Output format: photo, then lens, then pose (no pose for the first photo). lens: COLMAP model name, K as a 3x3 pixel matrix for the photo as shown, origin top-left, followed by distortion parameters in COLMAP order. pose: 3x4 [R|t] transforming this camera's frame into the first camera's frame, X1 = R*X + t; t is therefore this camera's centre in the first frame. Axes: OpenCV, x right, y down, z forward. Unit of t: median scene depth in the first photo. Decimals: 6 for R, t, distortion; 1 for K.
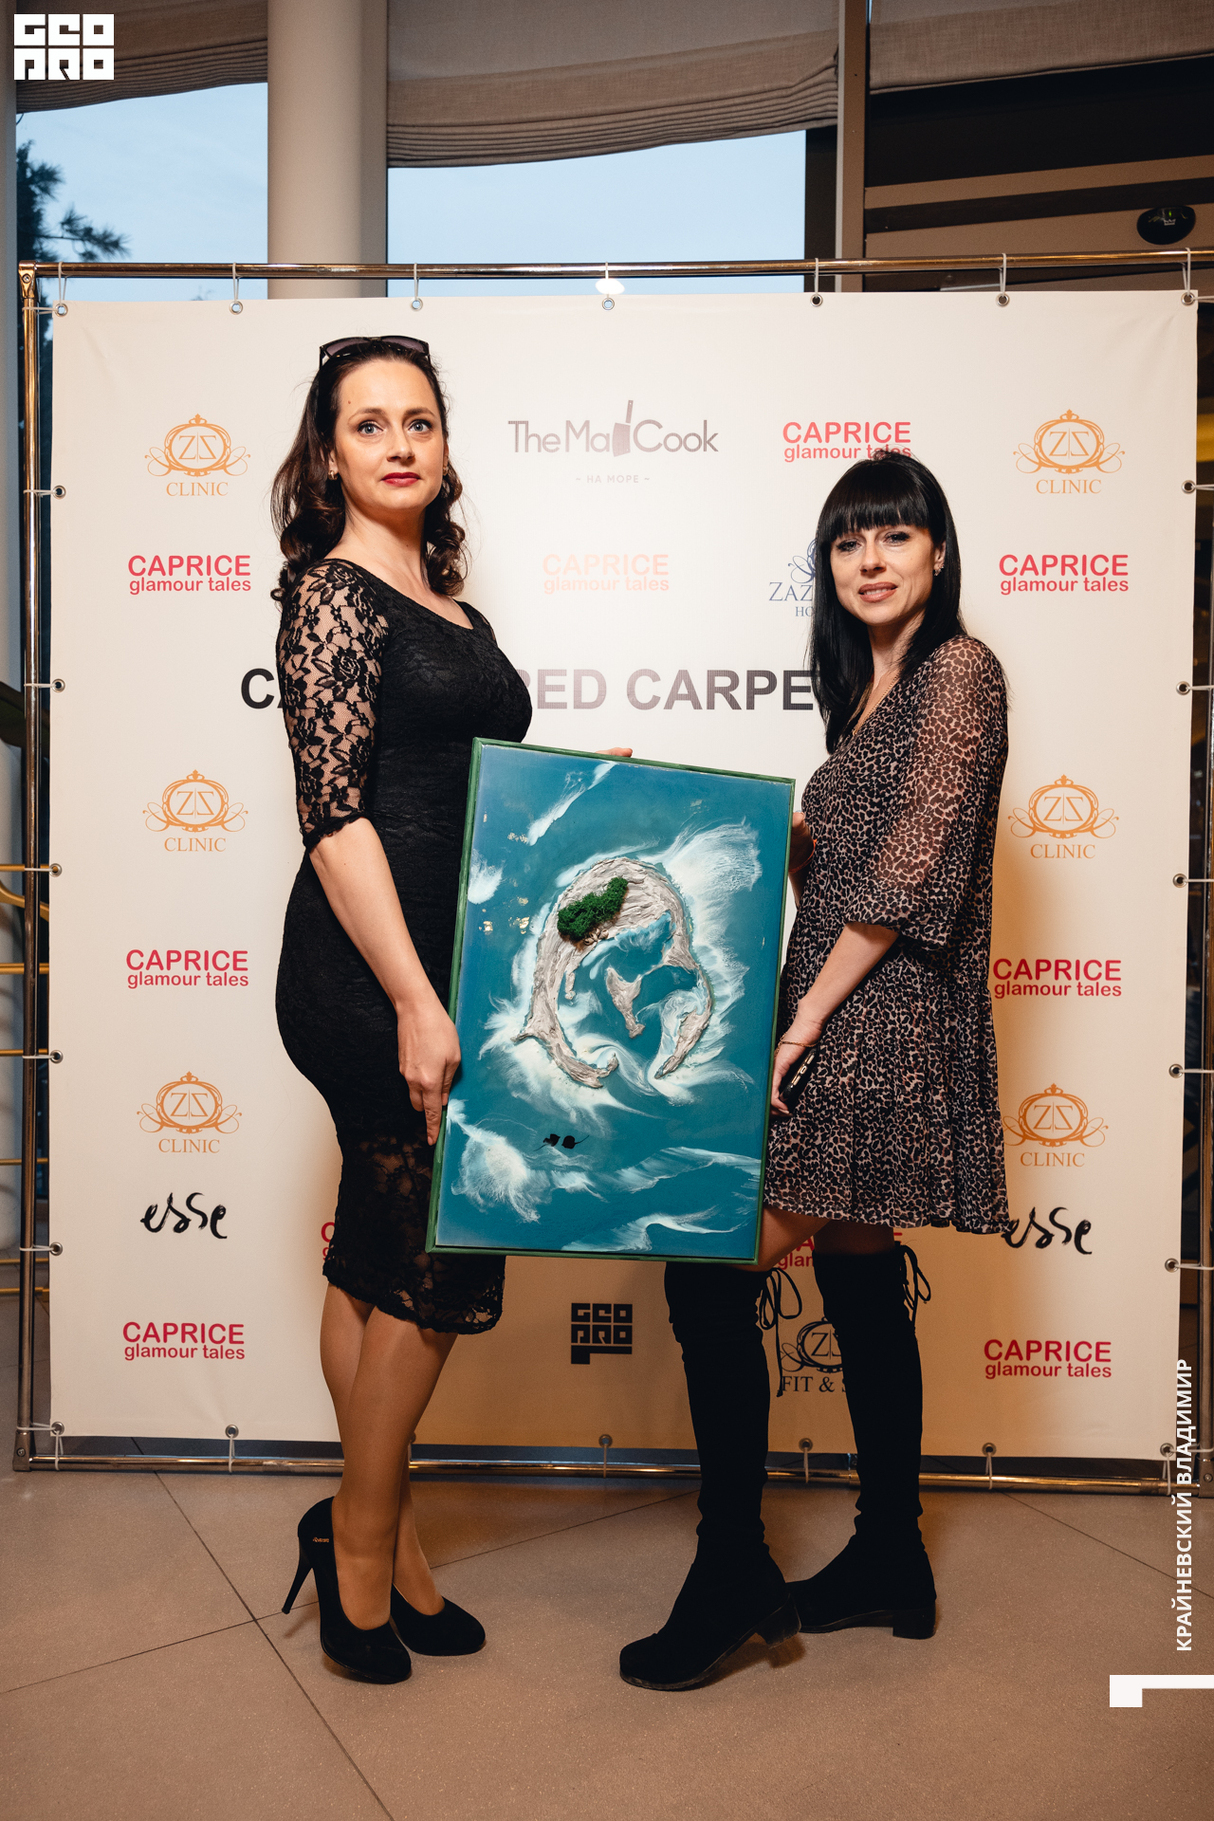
lens RADIAL K [[1340.1, 0, 593.8], [0, 1340.1, 906.1], [0, 0, 1]] dist [-0.003729, 0.001039]
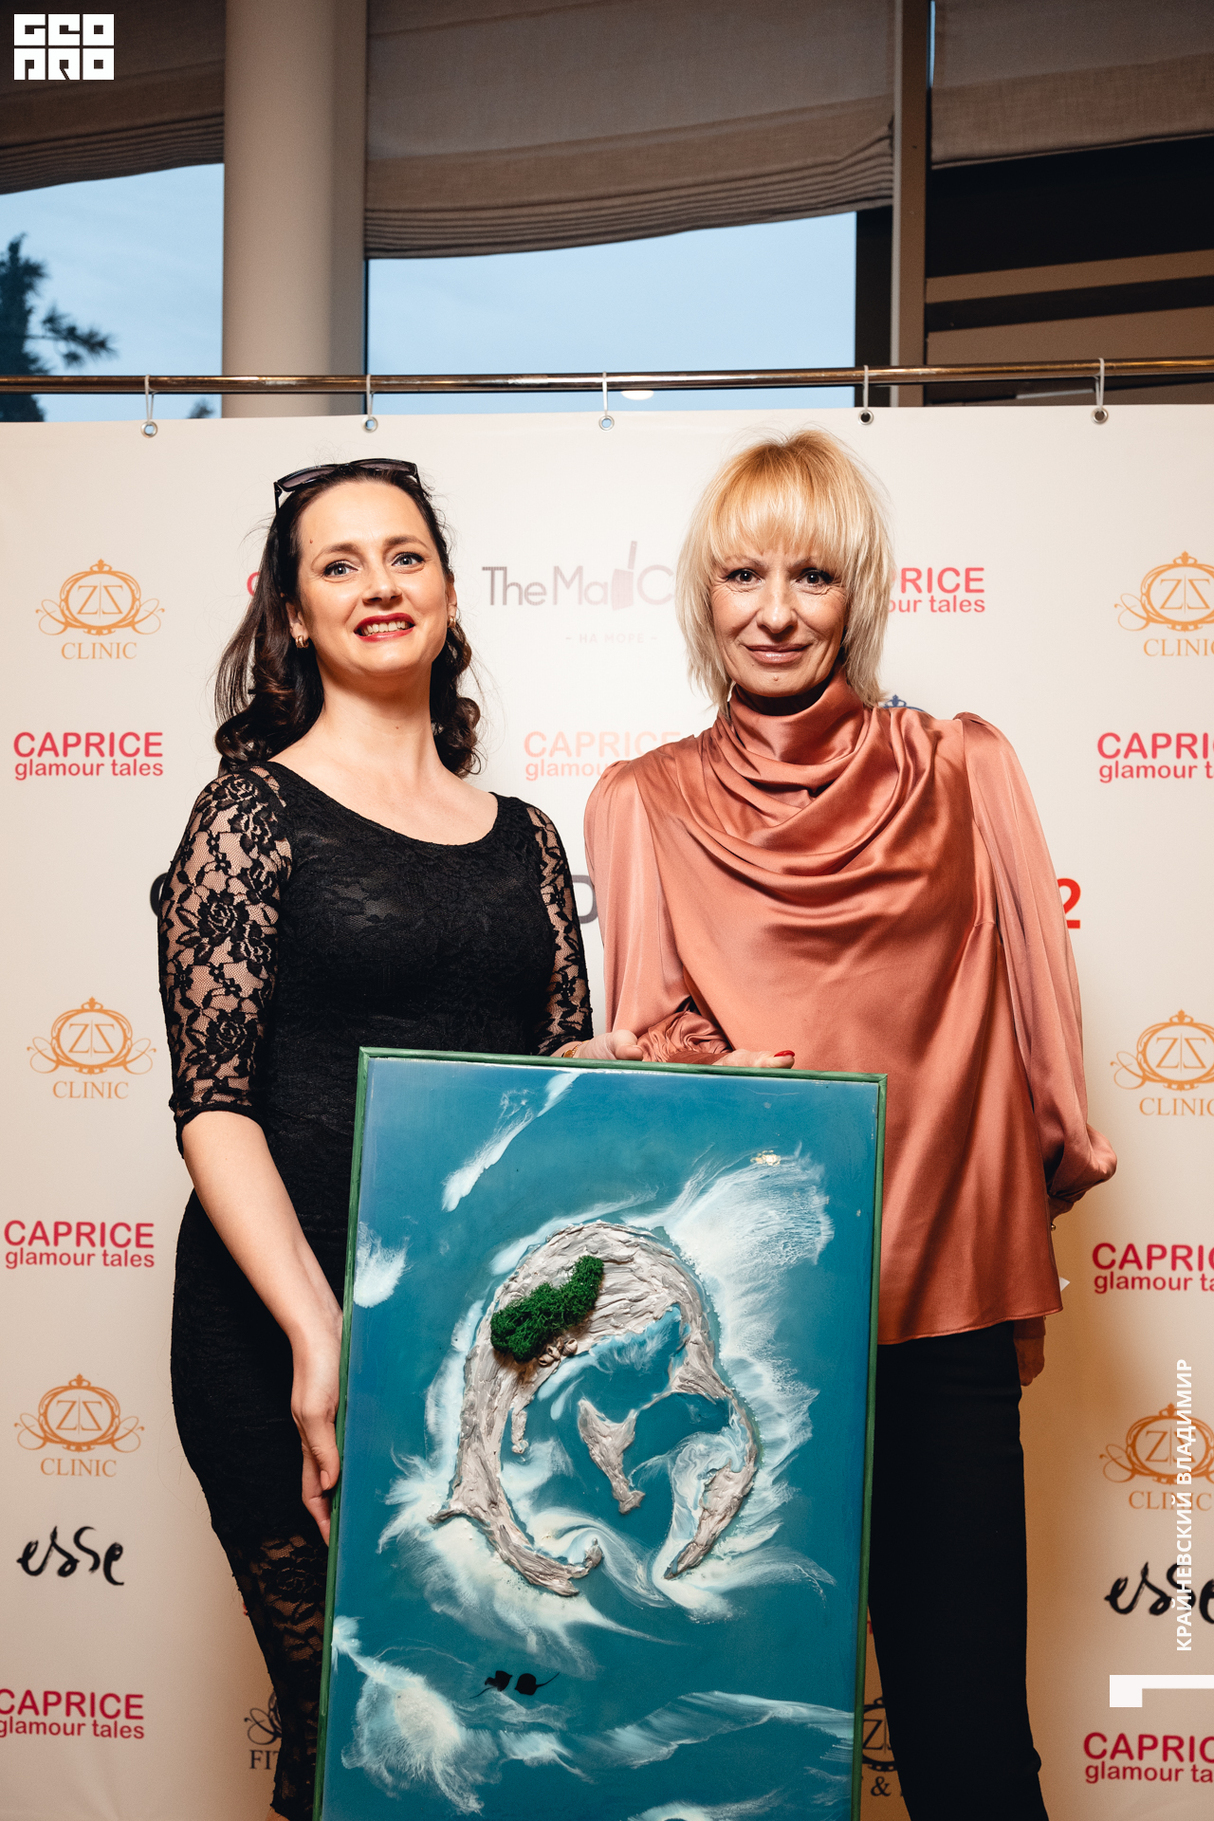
lens RADIAL K [[1451.0, 0, 599.5], [0, 1451.0, 1004.1], [0, 0, 1]] dist [-0.010624, 0.019757]
pose [[0.999792, 0.003598, -0.020078, 0.024568], [-0.004183, 0.999566, -0.029158, -0.073065], [0.019965, 0.029235, 0.999373, 0.135684]]
